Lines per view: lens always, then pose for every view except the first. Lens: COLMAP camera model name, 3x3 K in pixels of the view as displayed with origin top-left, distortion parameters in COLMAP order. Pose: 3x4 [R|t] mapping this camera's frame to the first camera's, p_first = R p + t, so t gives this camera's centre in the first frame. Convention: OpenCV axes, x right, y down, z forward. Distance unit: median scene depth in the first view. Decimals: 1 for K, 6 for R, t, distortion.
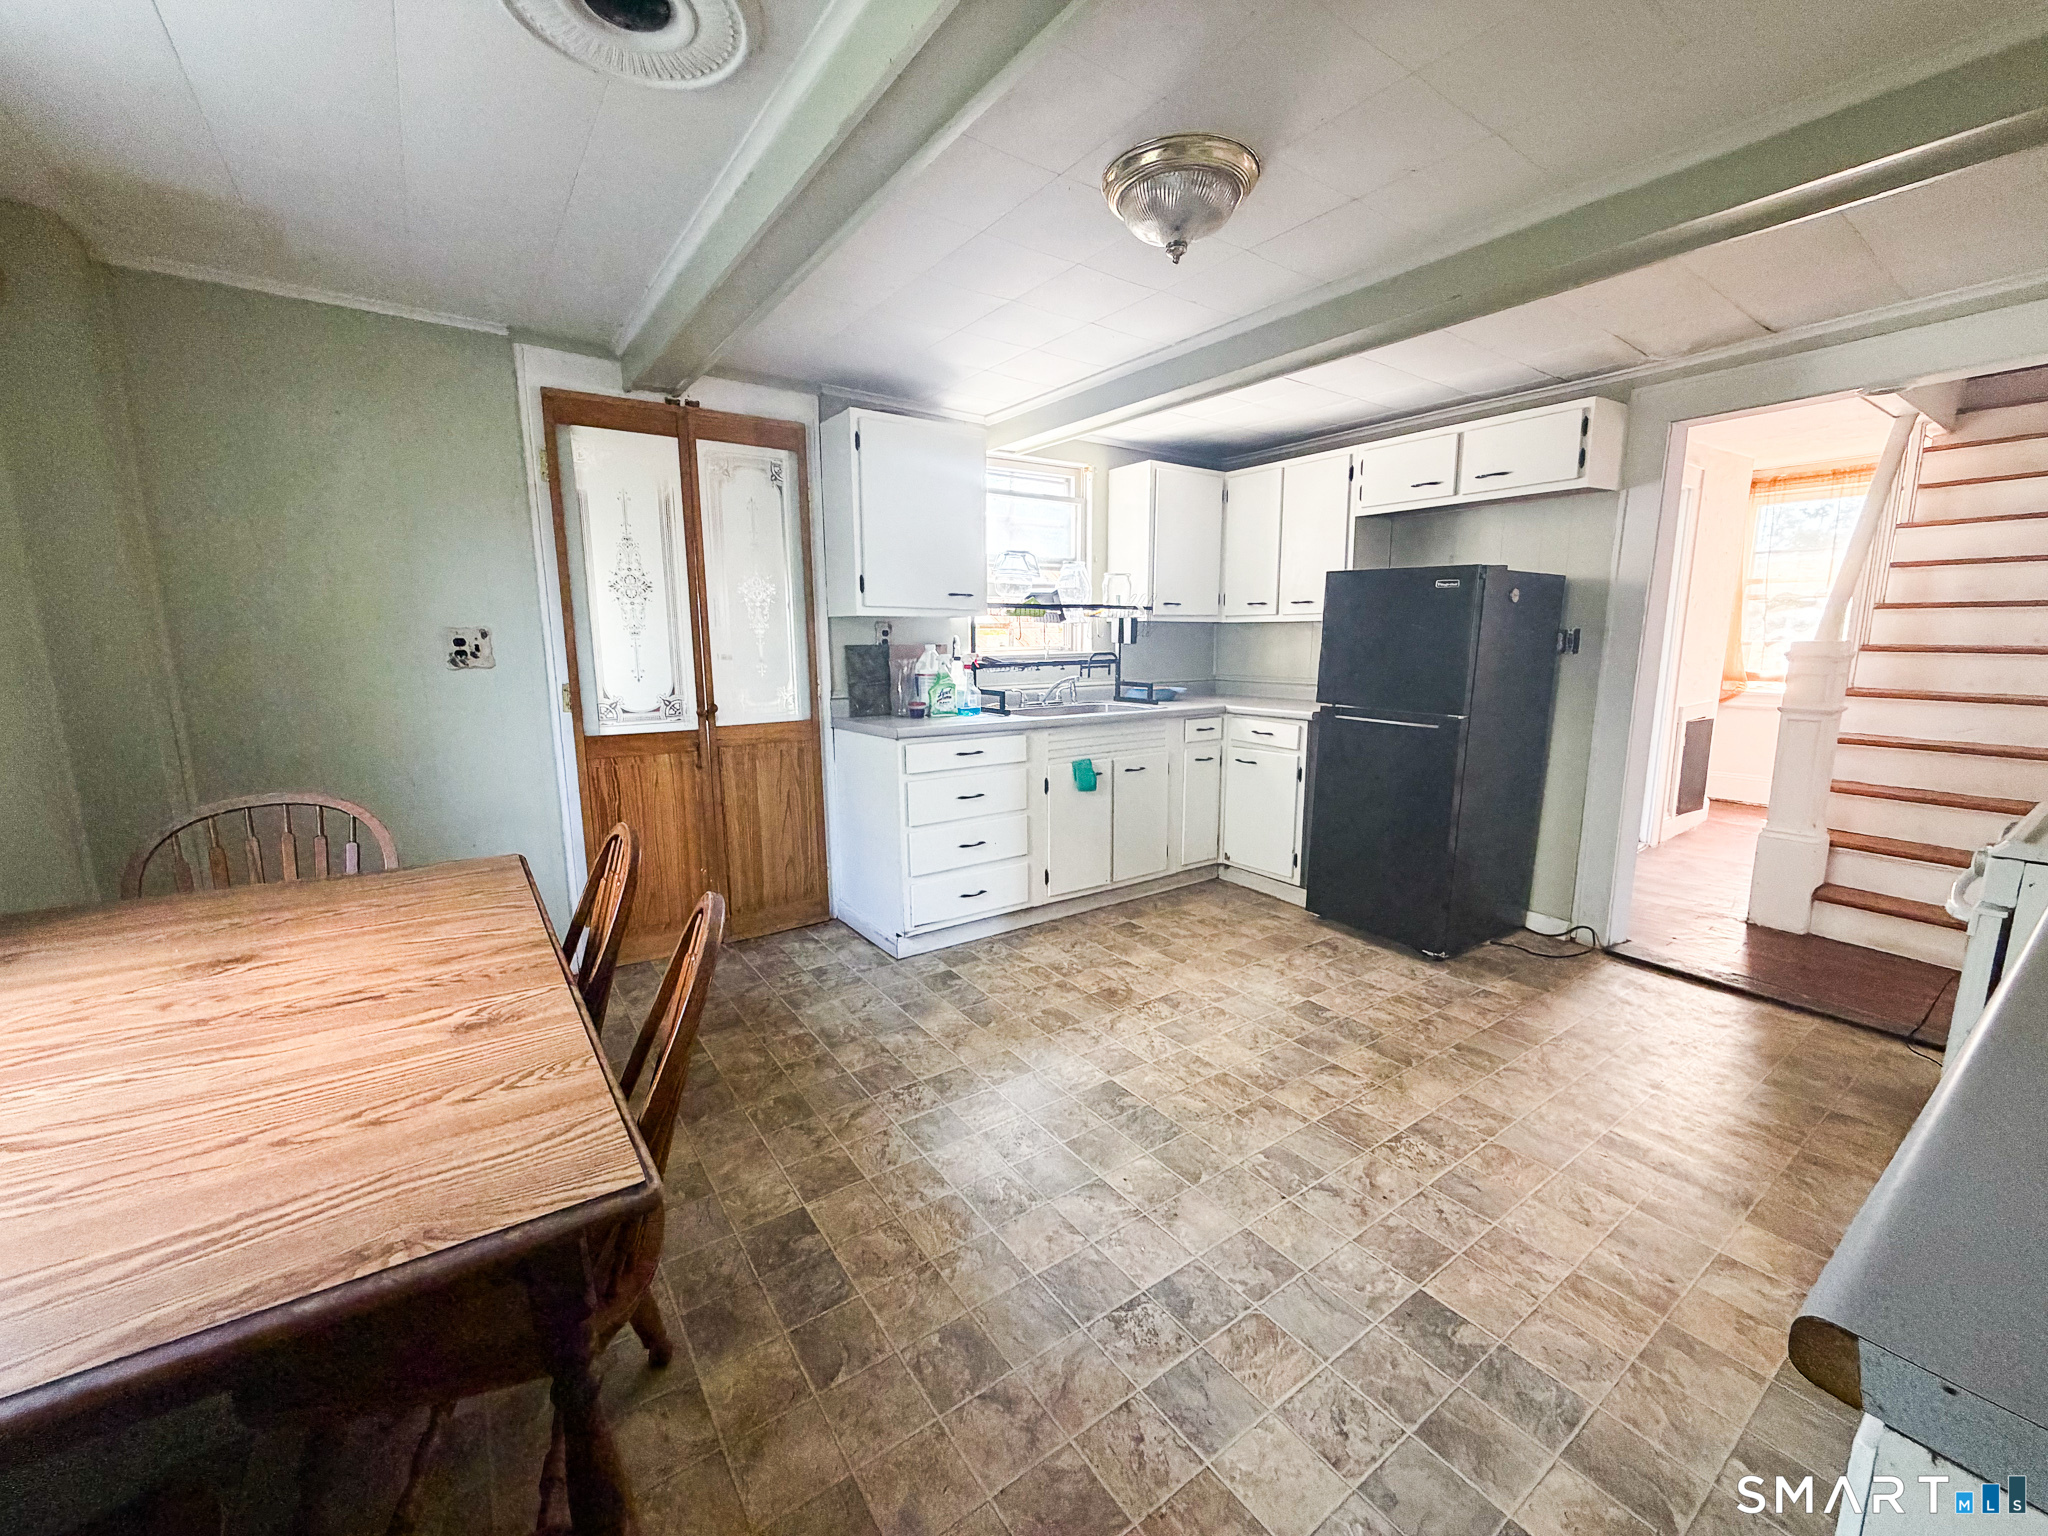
lens RADIAL K [[817.3, 0, 1021.3], [0, 817.3, 775.1], [0, 0, 1]] dist [0.000835, -0.000035]
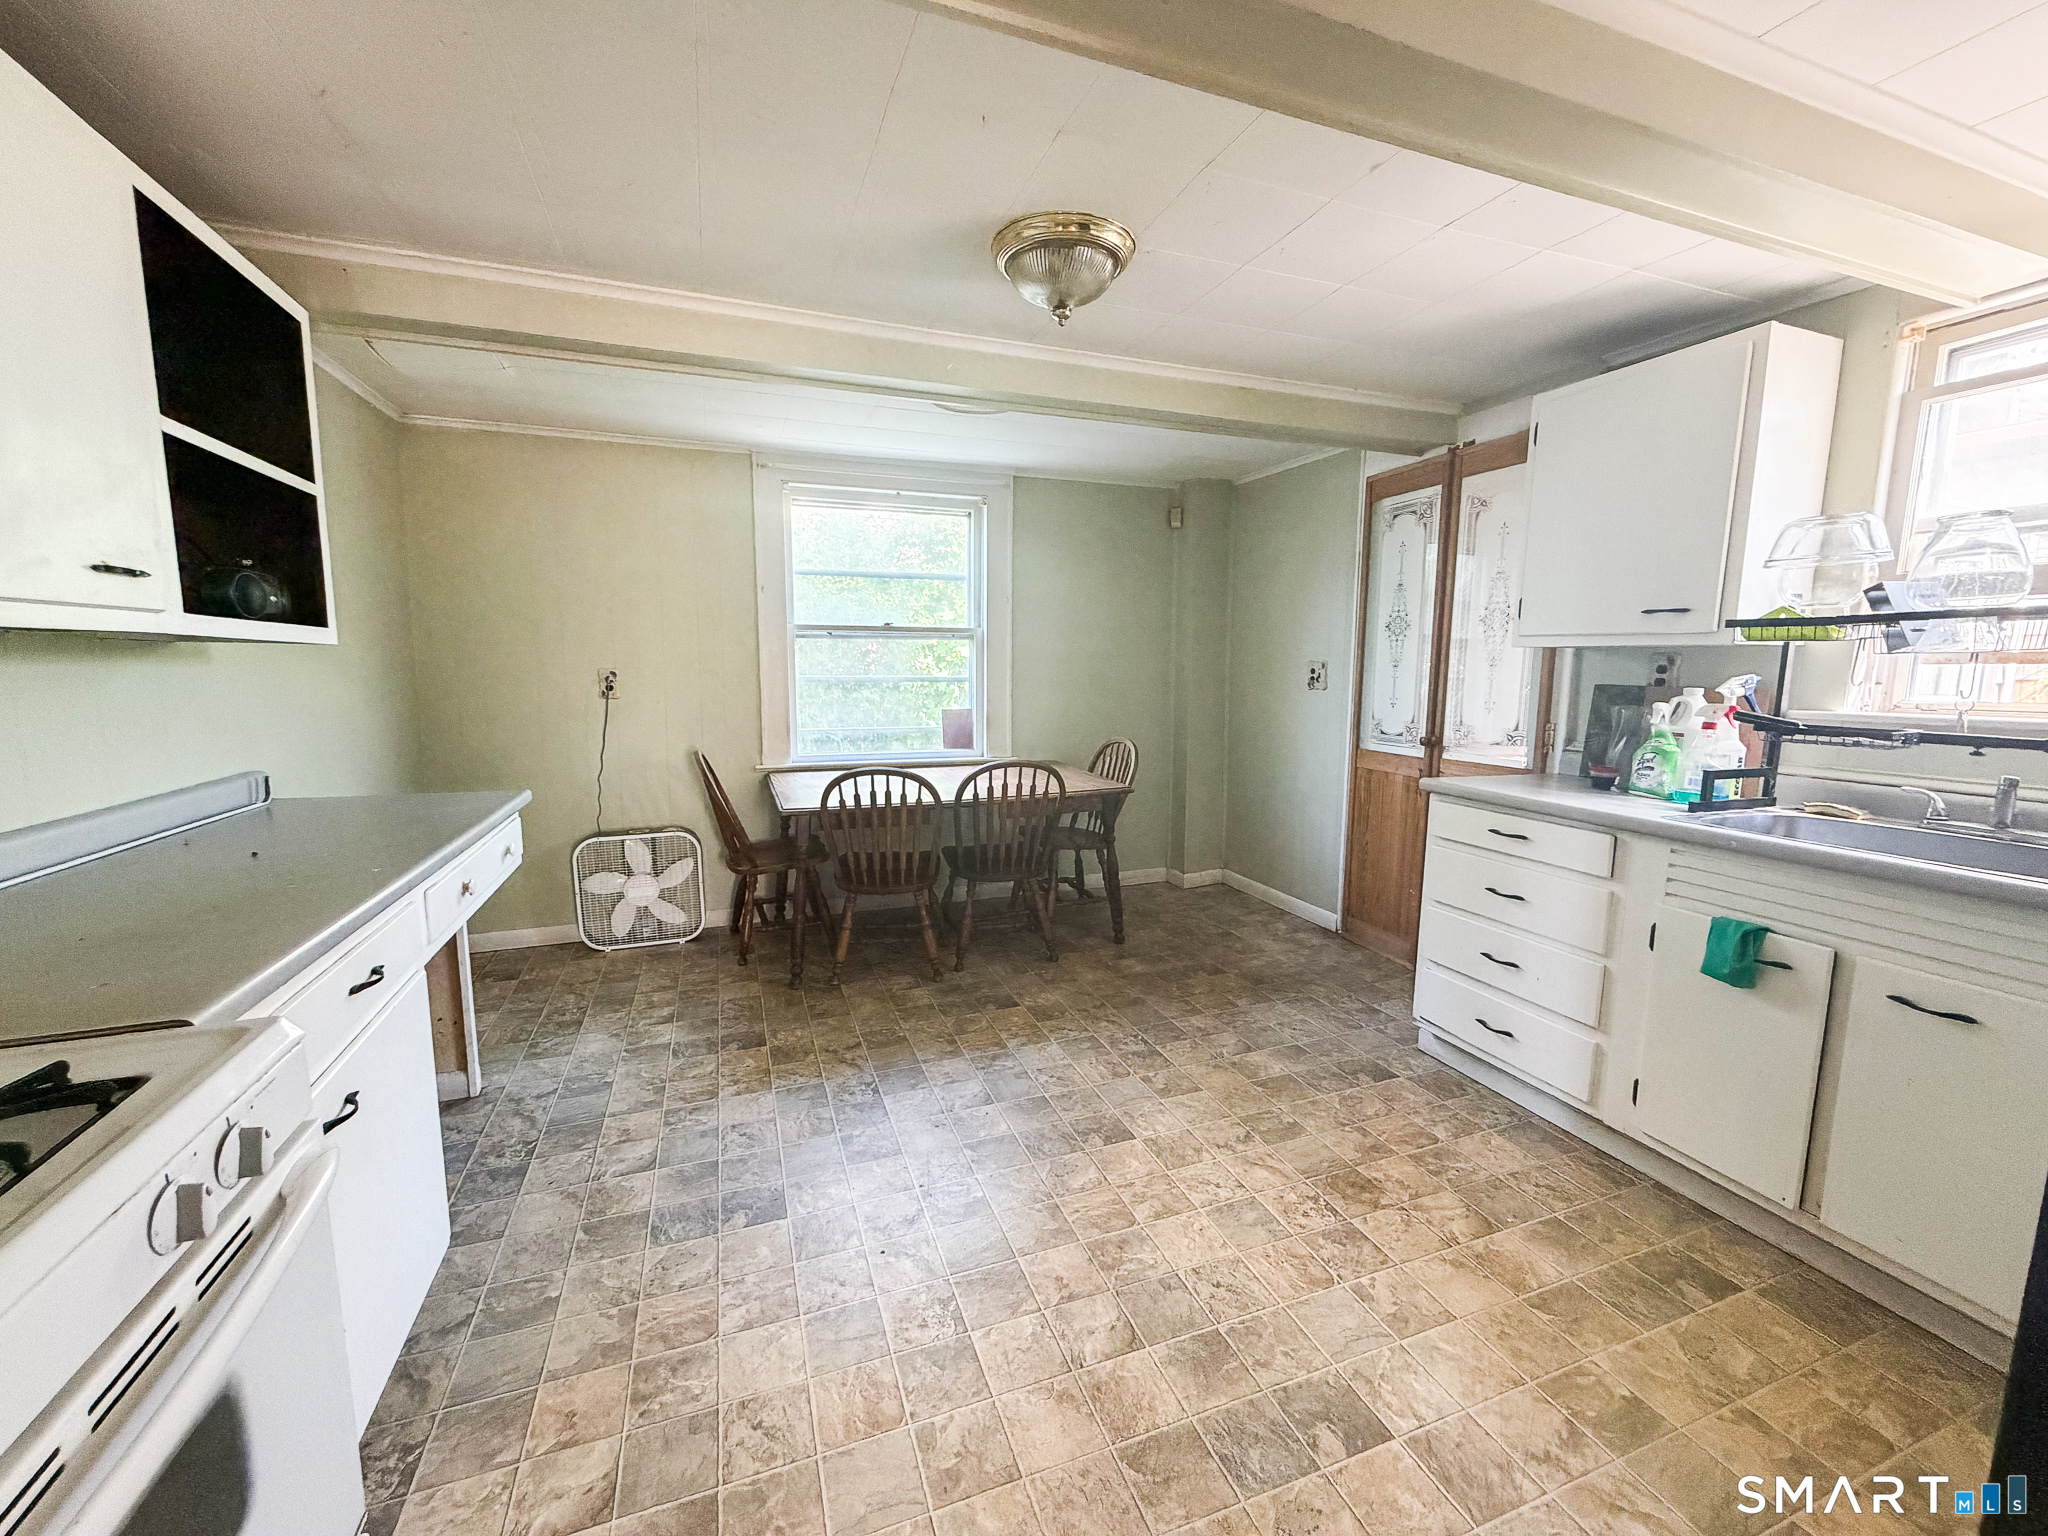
lens RADIAL K [[817.3, 0, 1017.5], [0, 817.3, 768.4], [0, 0, 1]] dist [0.000835, -0.000035]
pose [[-0.262682, 0.128402, -0.956301, 0.868068], [-0.167241, 0.970046, 0.176187, -0.162785], [0.950278, 0.206214, -0.233339, 0.871828]]
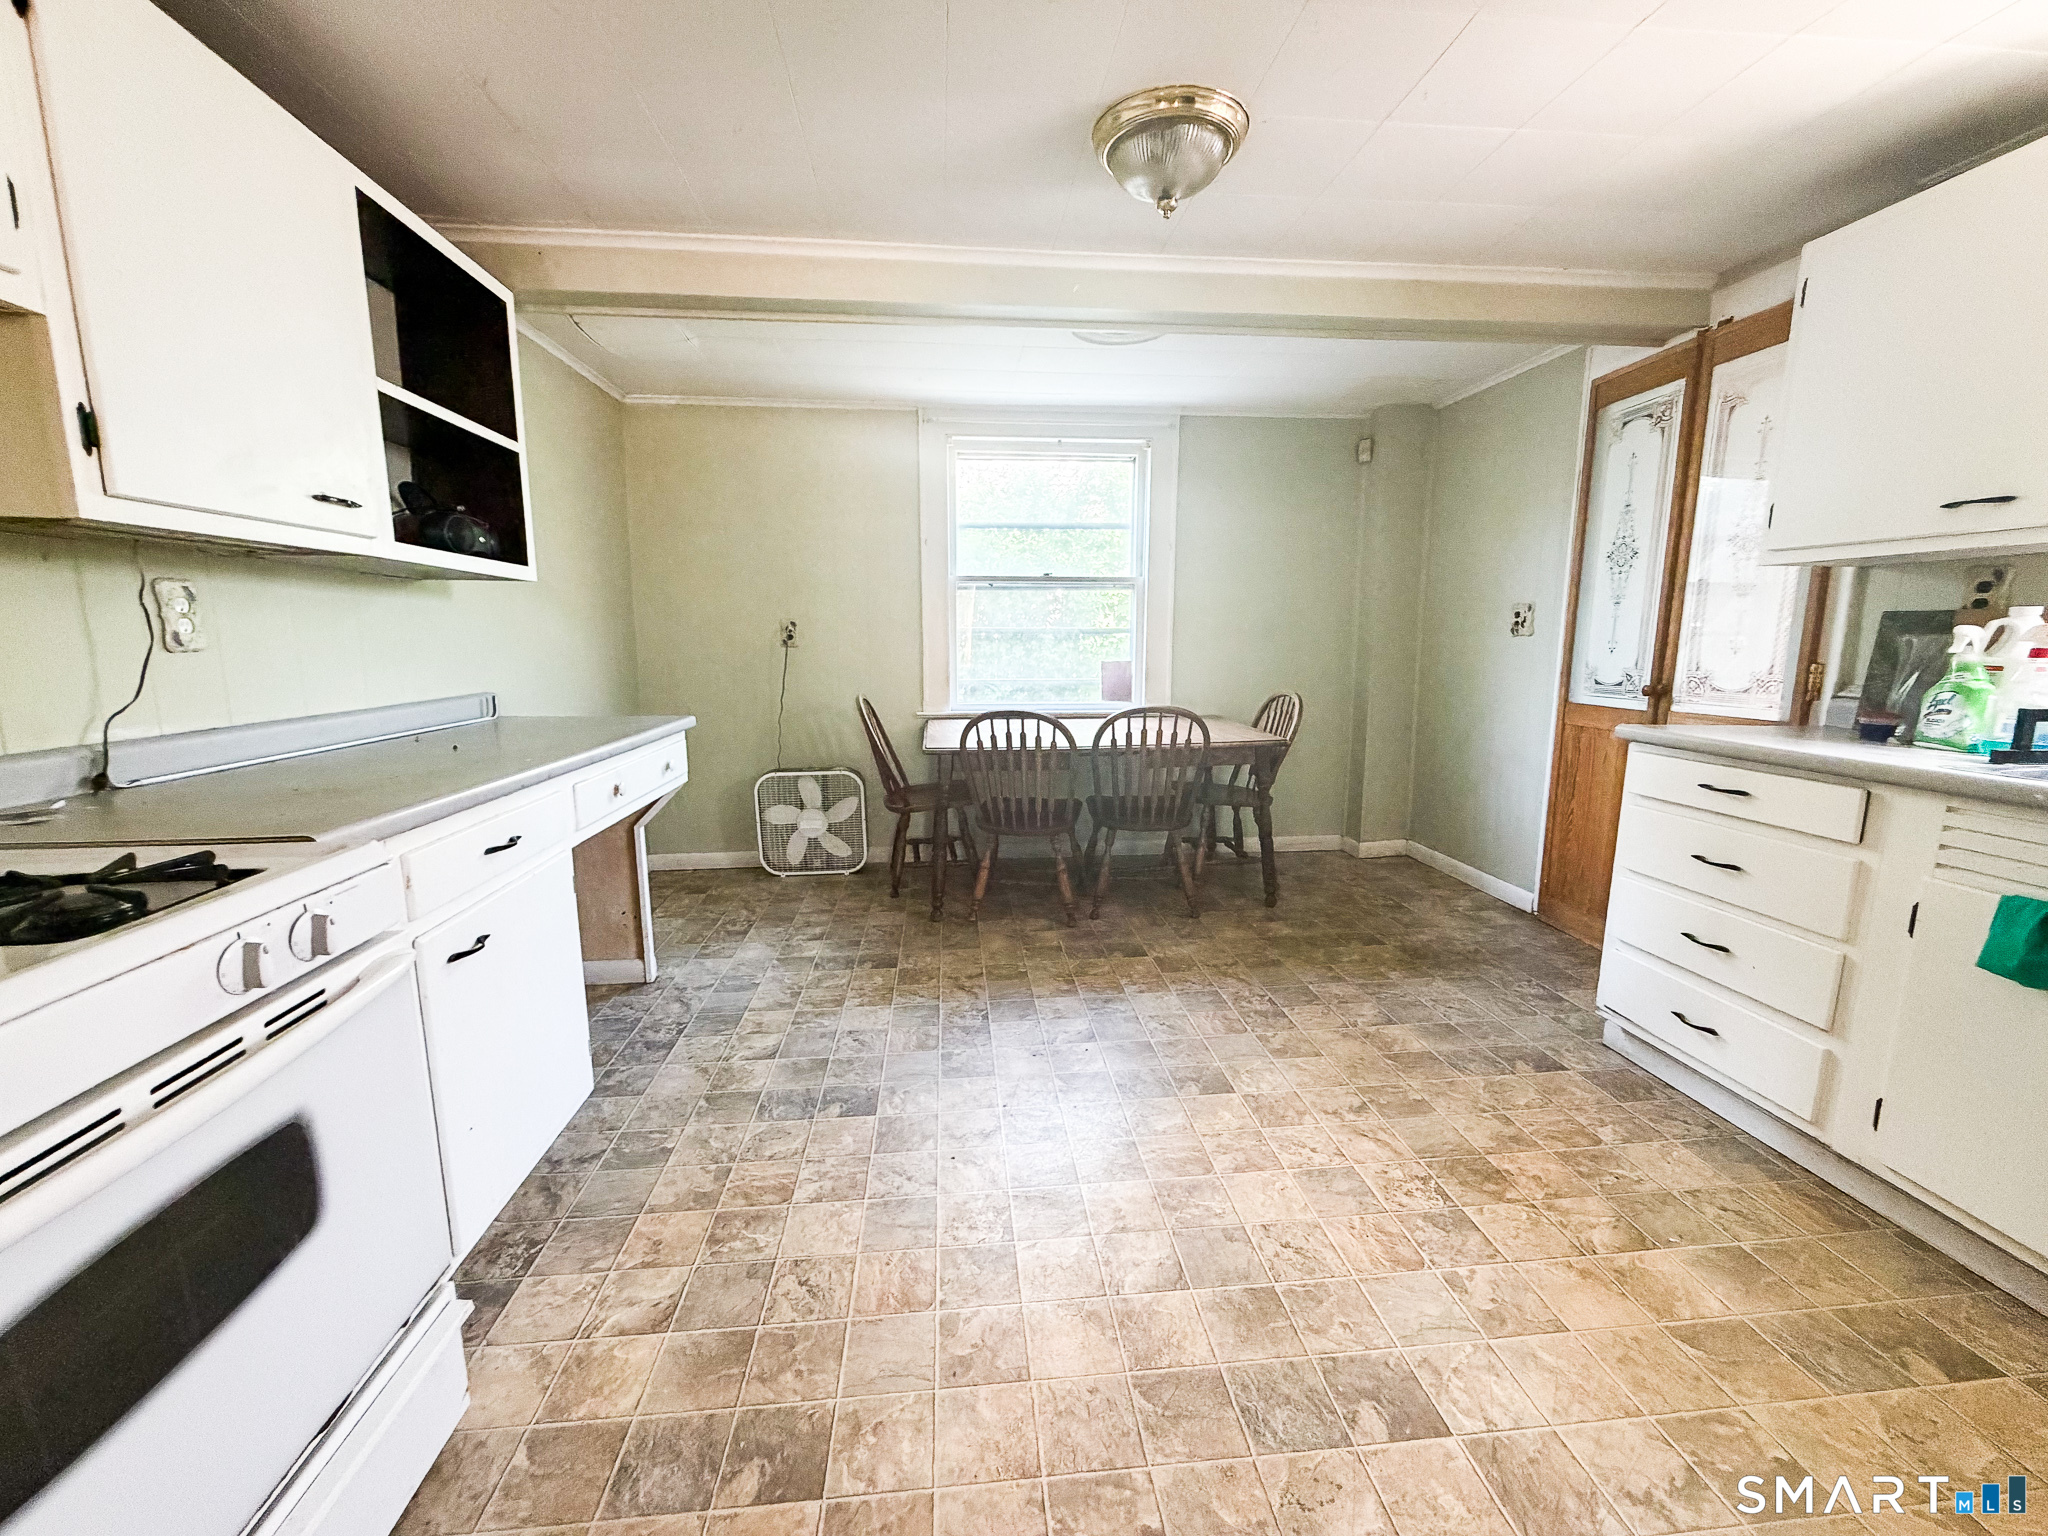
lens RADIAL K [[817.3, 0, 1018.5], [0, 817.3, 768.7], [0, 0, 1]] dist [0.000835, -0.000035]
pose [[-0.500119, 0.144218, -0.853863, 0.821603], [-0.143071, 0.958722, 0.245728, -0.134108], [0.854056, 0.245057, -0.458842, 0.975456]]
